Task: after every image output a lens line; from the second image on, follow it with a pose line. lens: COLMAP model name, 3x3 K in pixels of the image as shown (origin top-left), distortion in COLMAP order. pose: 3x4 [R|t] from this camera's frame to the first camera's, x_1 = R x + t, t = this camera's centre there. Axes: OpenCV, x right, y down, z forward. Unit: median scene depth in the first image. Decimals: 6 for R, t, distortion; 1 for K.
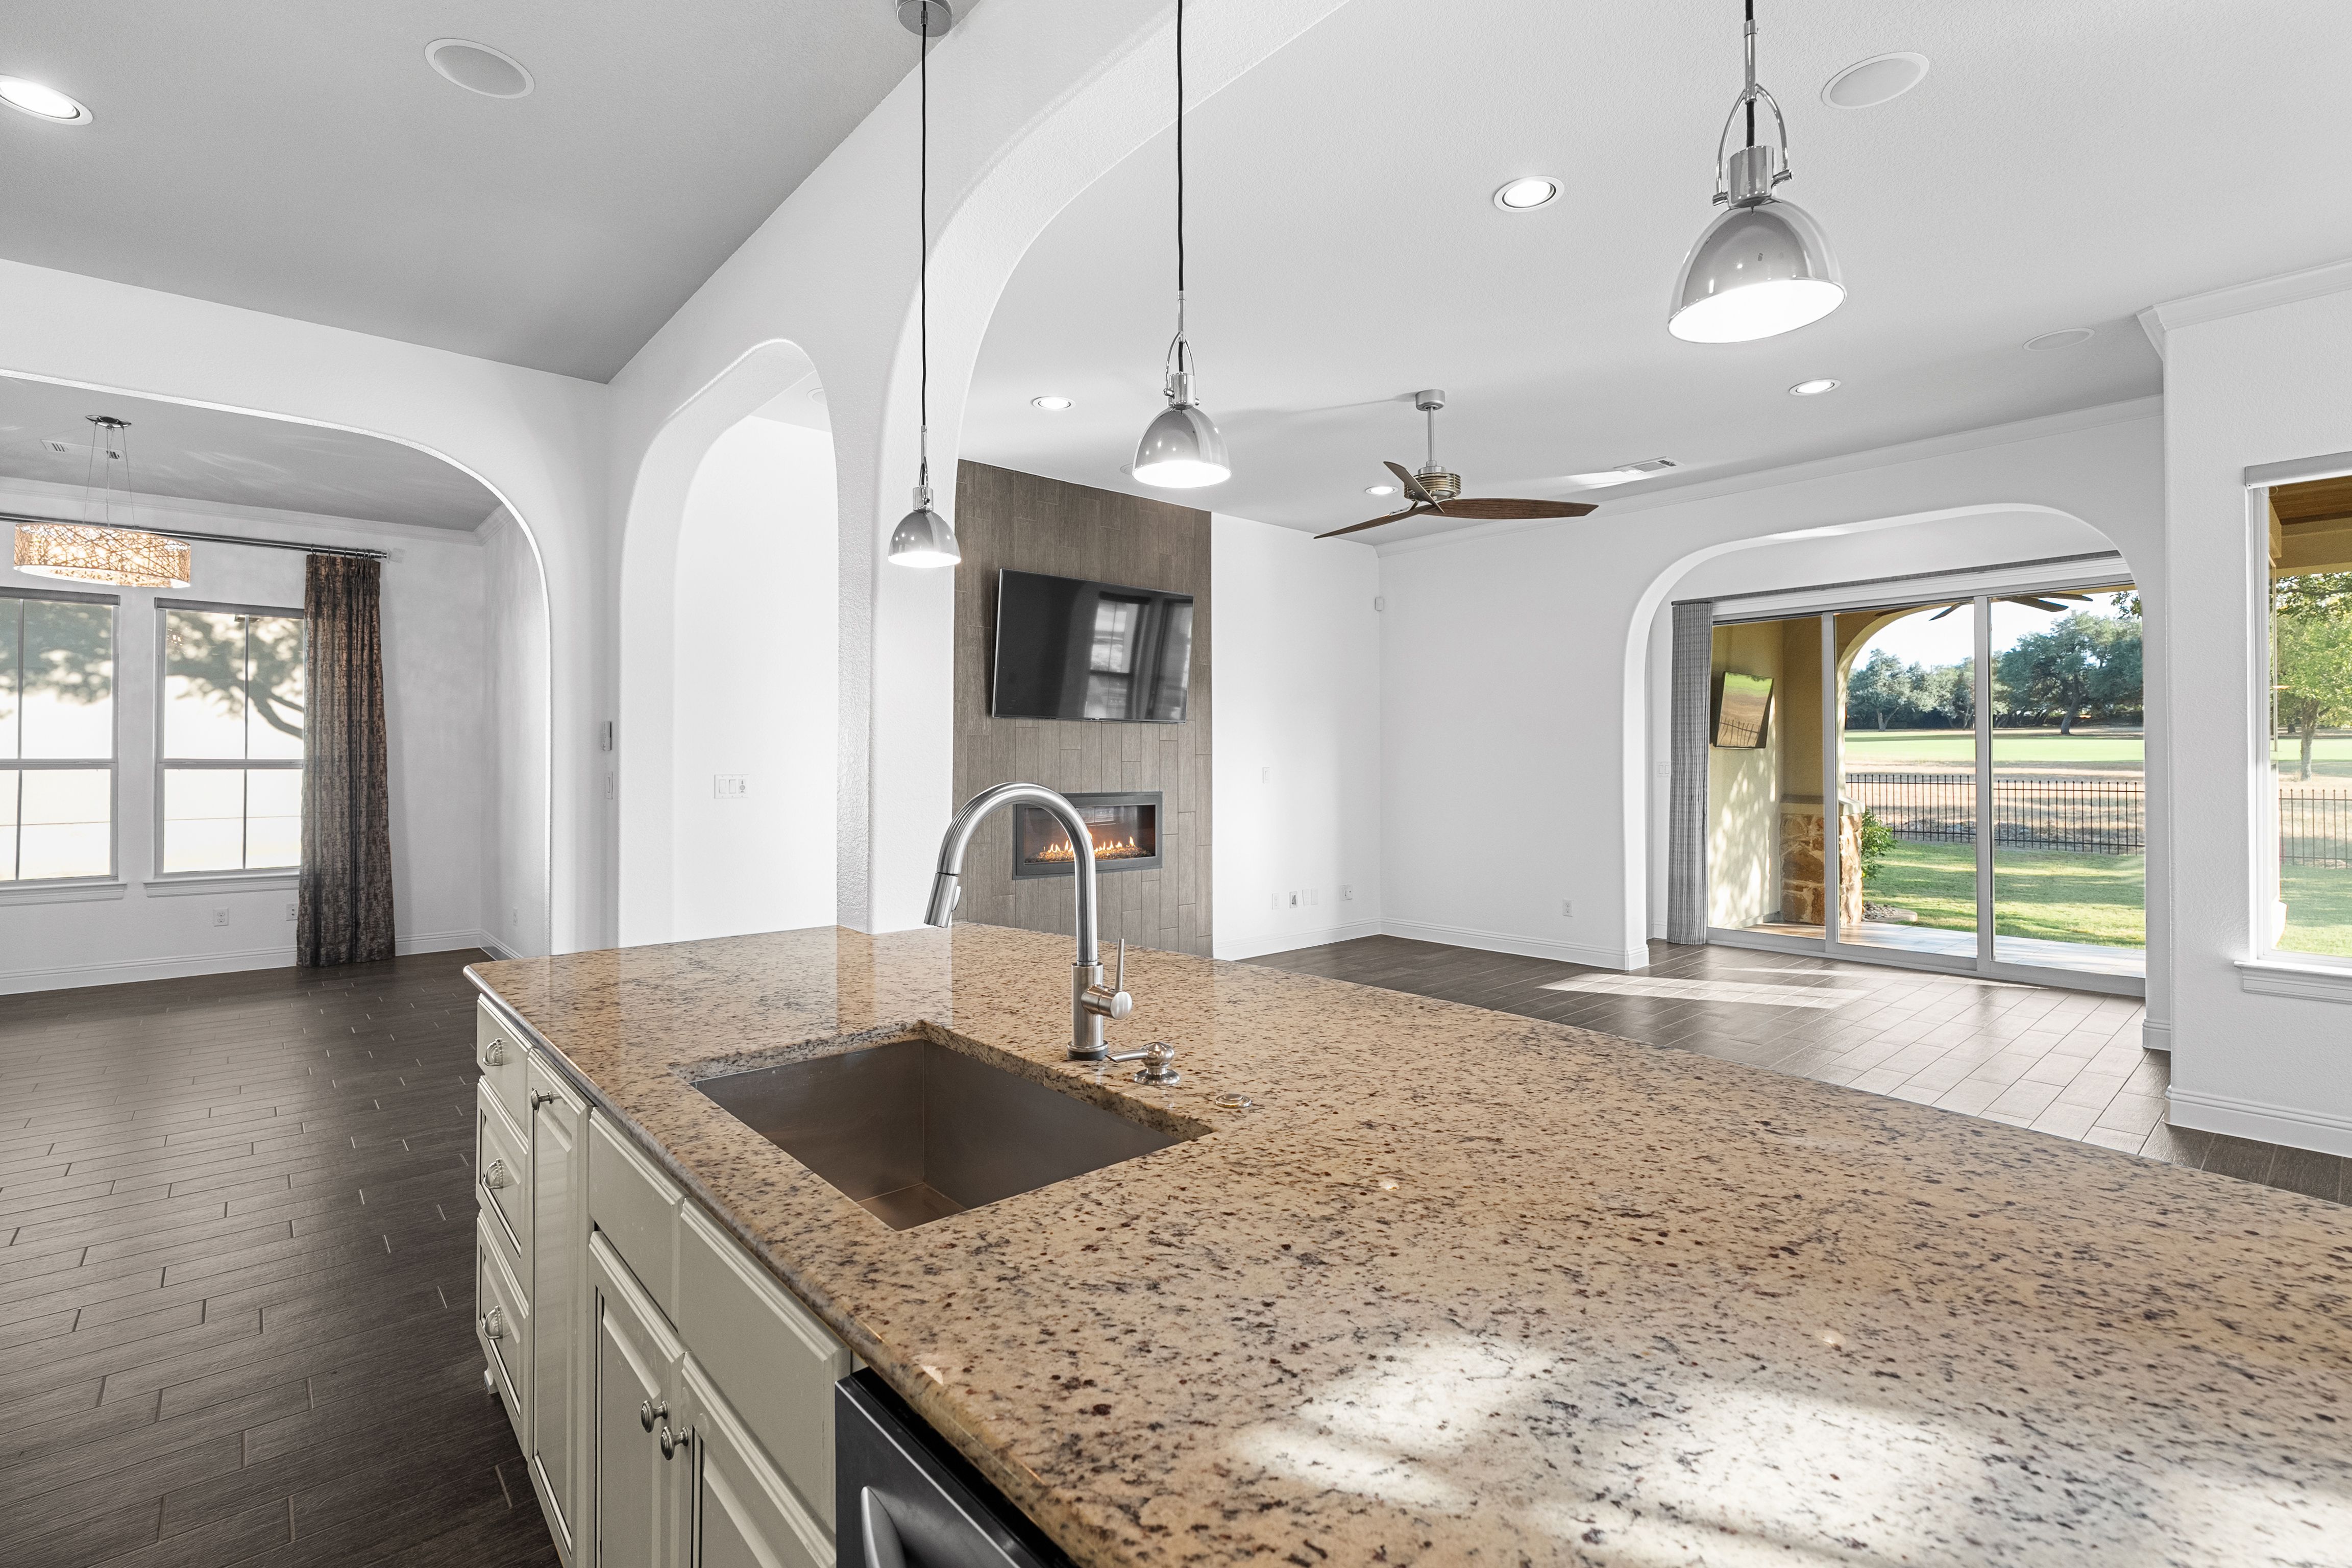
lens RADIAL K [[1057.8, 0, 1176.4], [0, 1057.8, 760.5], [0, 0, 1]] dist [-0.001952, 0.001135]
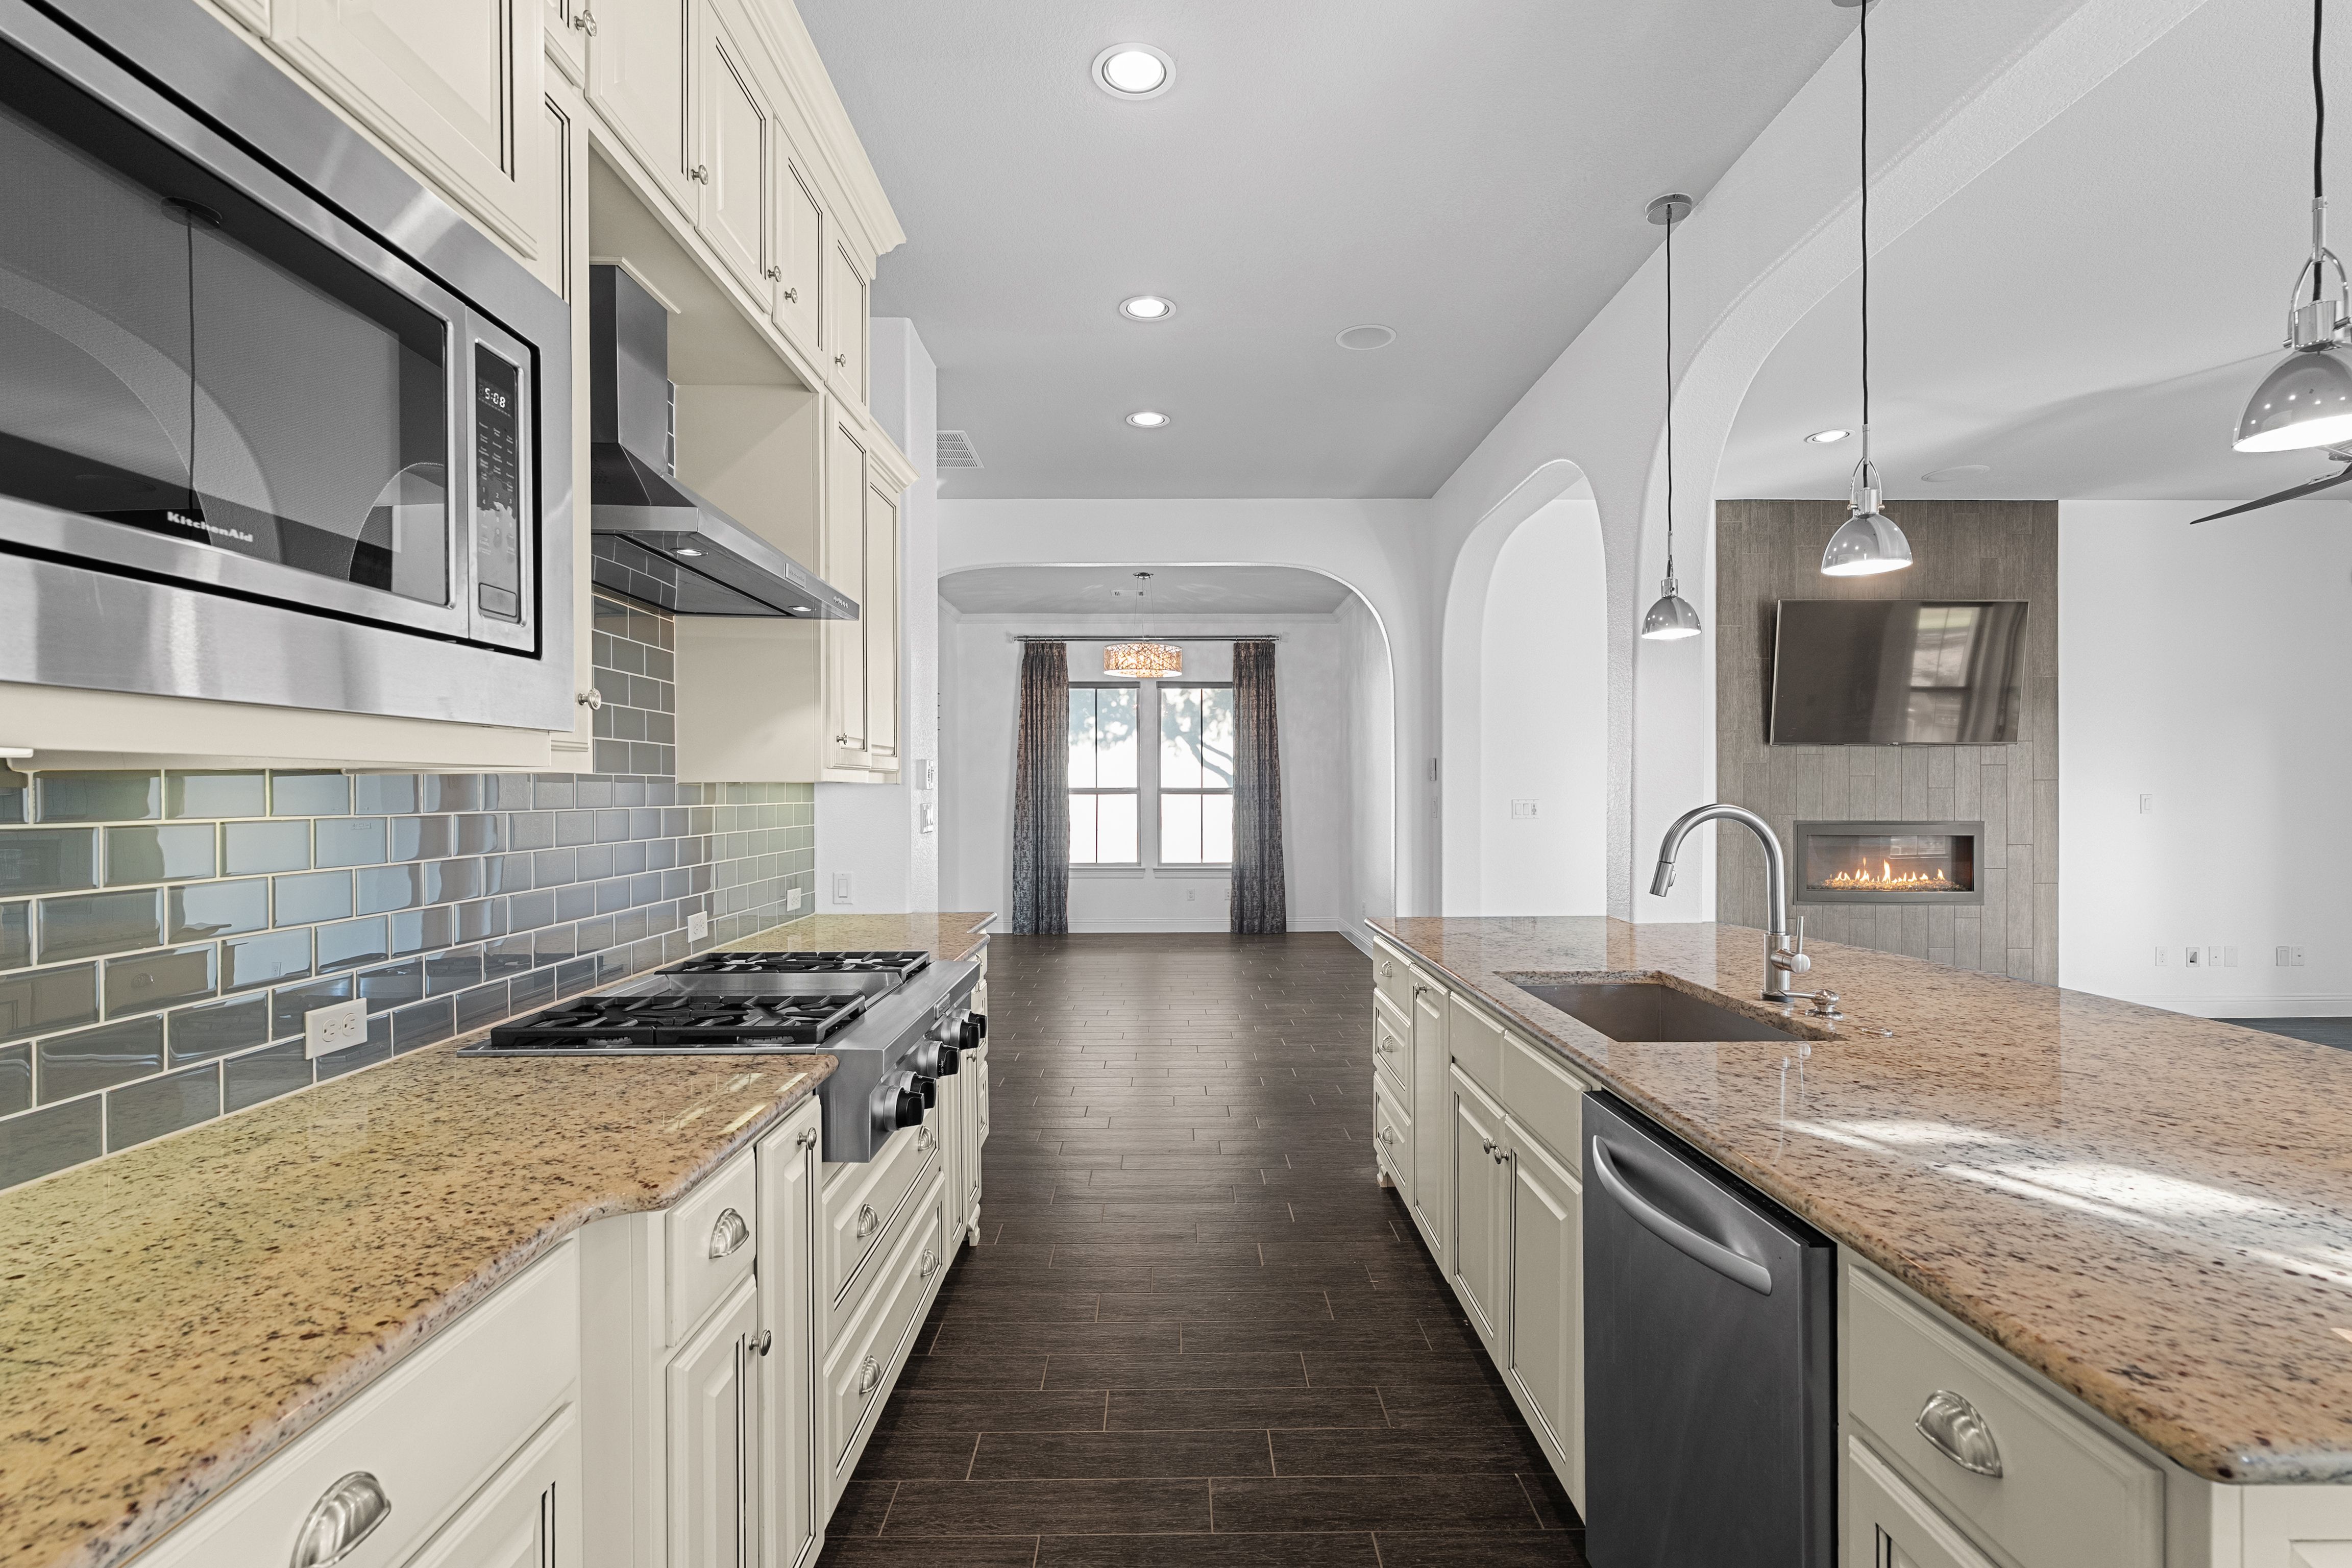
lens RADIAL K [[1060.3, 0, 1185.7], [0, 1060.3, 793.3], [0, 0, 1]] dist [-0.004460, 0.000047]
pose [[0.761303, 0.000974, -0.648395, 0.053209], [0.002856, 0.999984, 0.004855, -0.000649], [0.648390, -0.005548, 0.761288, -0.133193]]
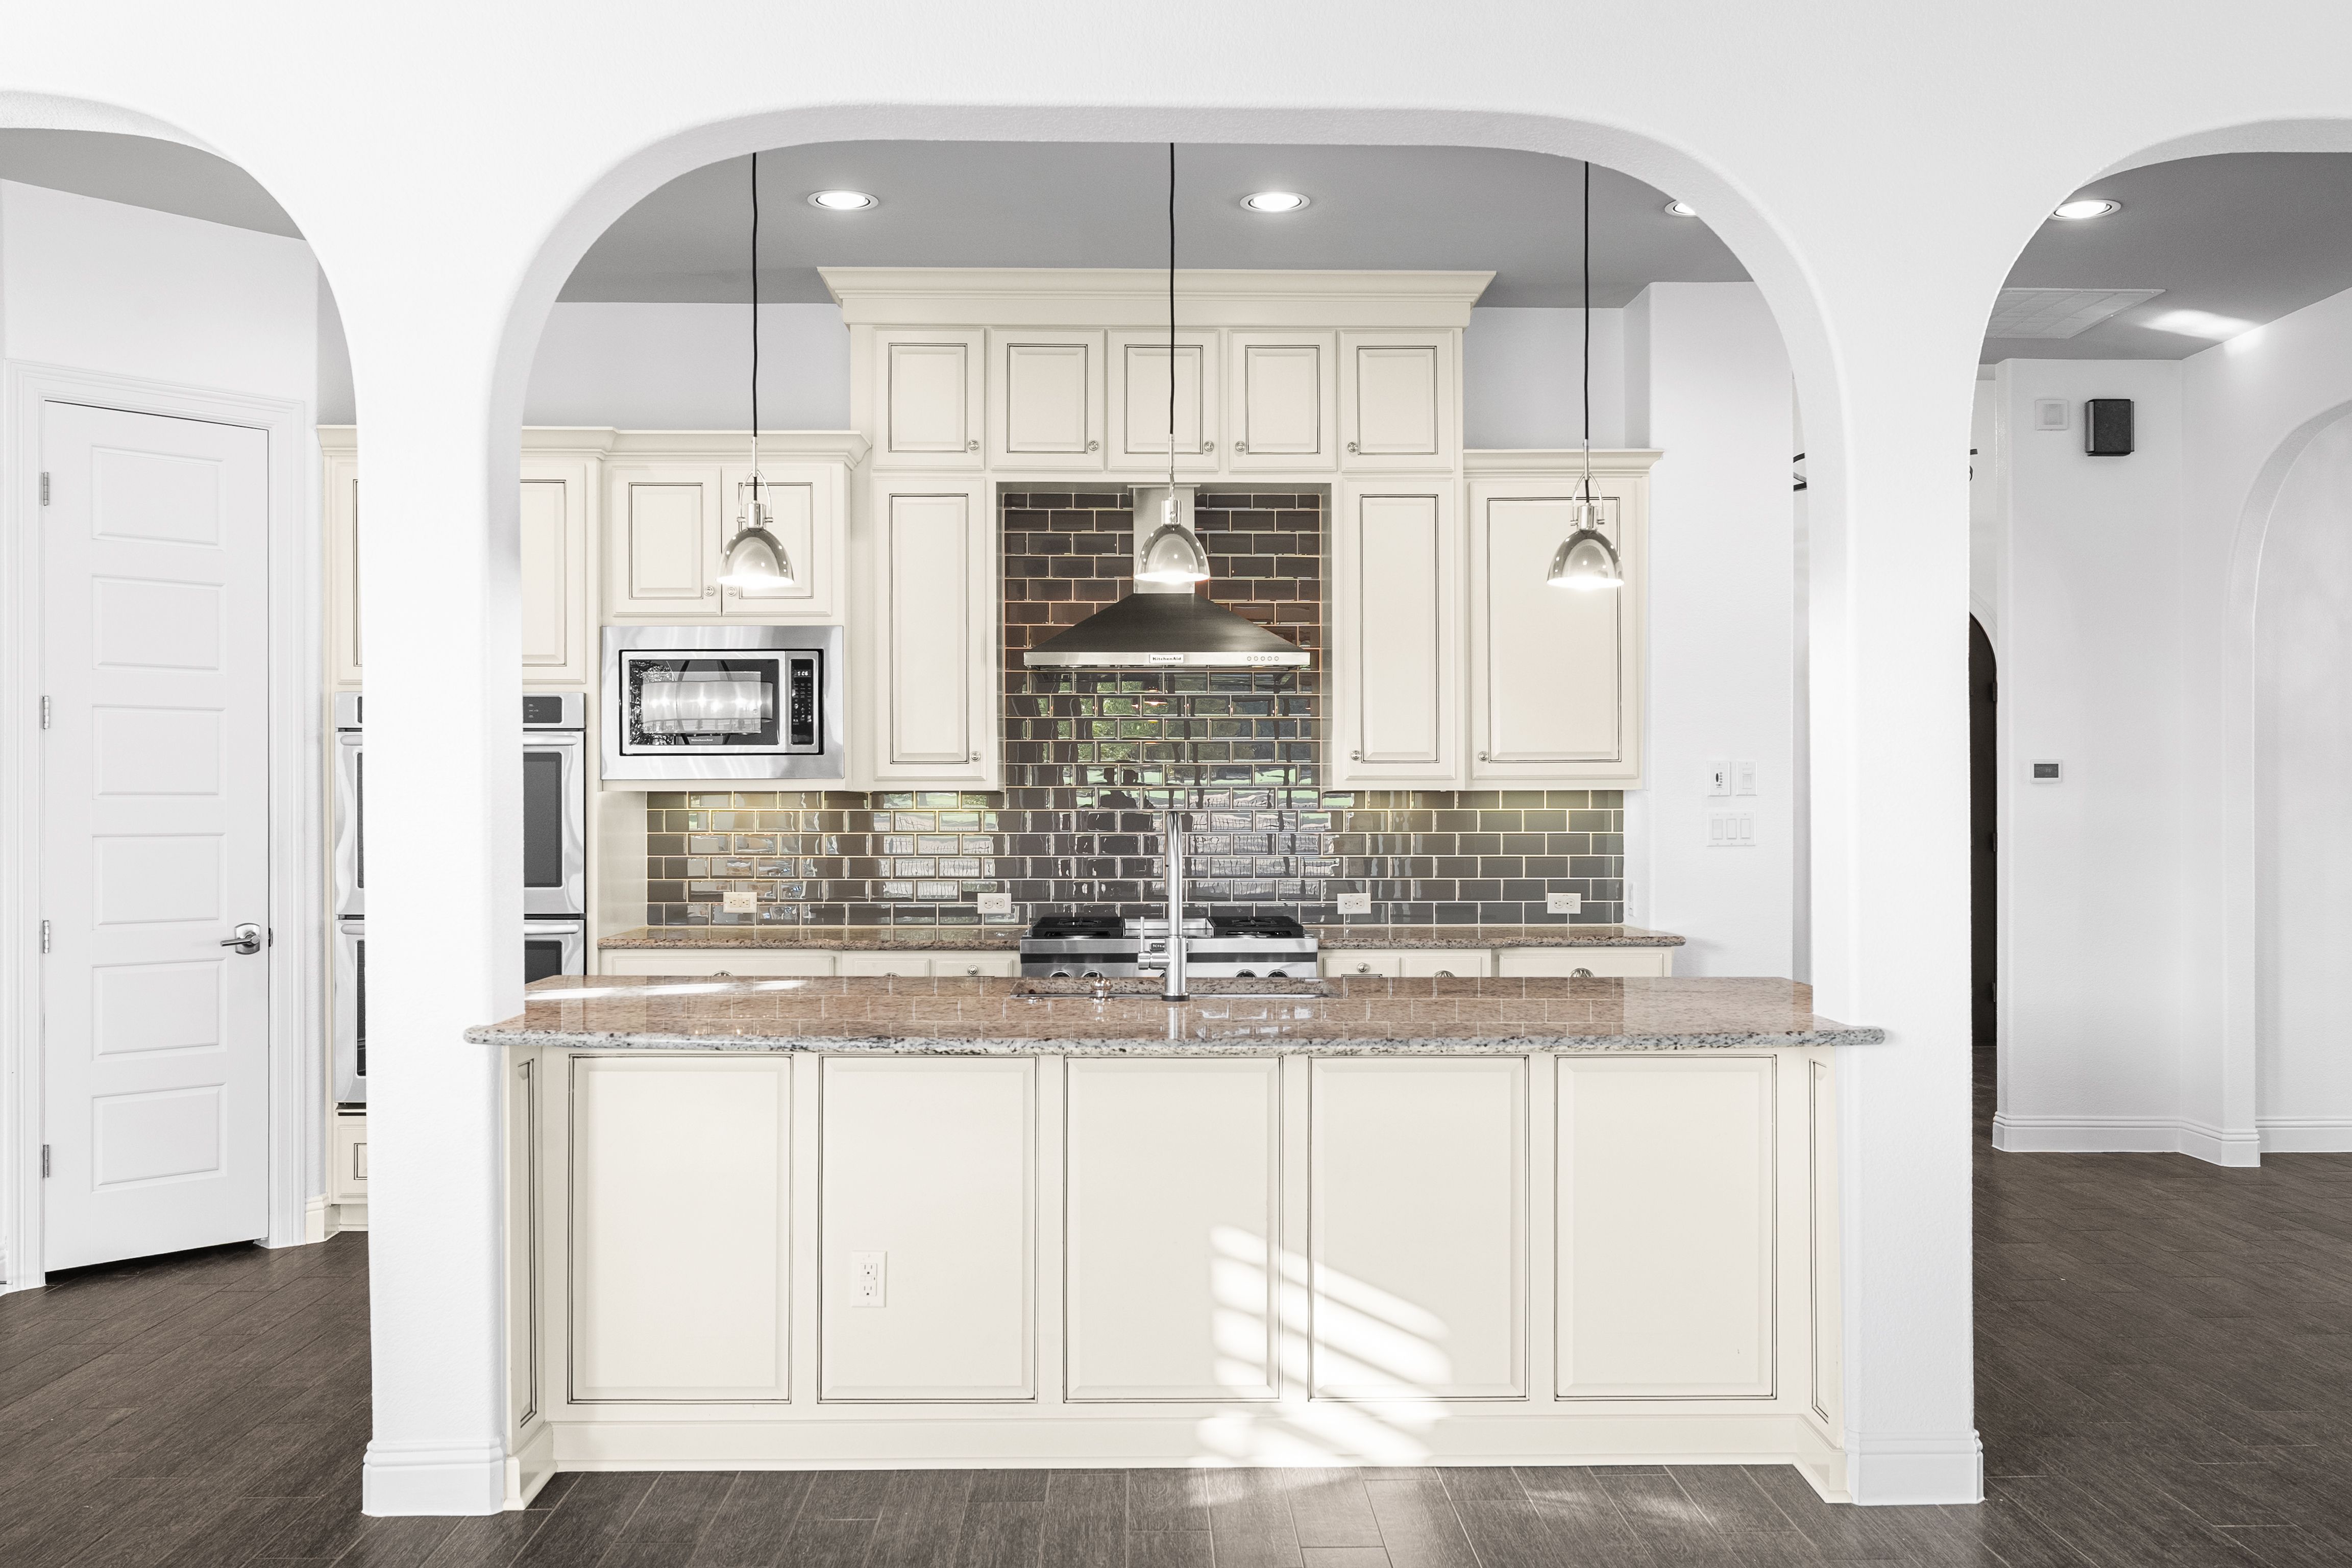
lens RADIAL K [[2000.7, 0, 1180.2], [0, 2000.7, 809.5], [0, 0, 1]] dist [-0.013444, -0.002099]
pose [[-0.638819, 0.005899, -0.769334, 0.468559], [0.004747, 0.999982, 0.003726, 0.001456], [0.769342, -0.001272, -0.638835, 0.636921]]
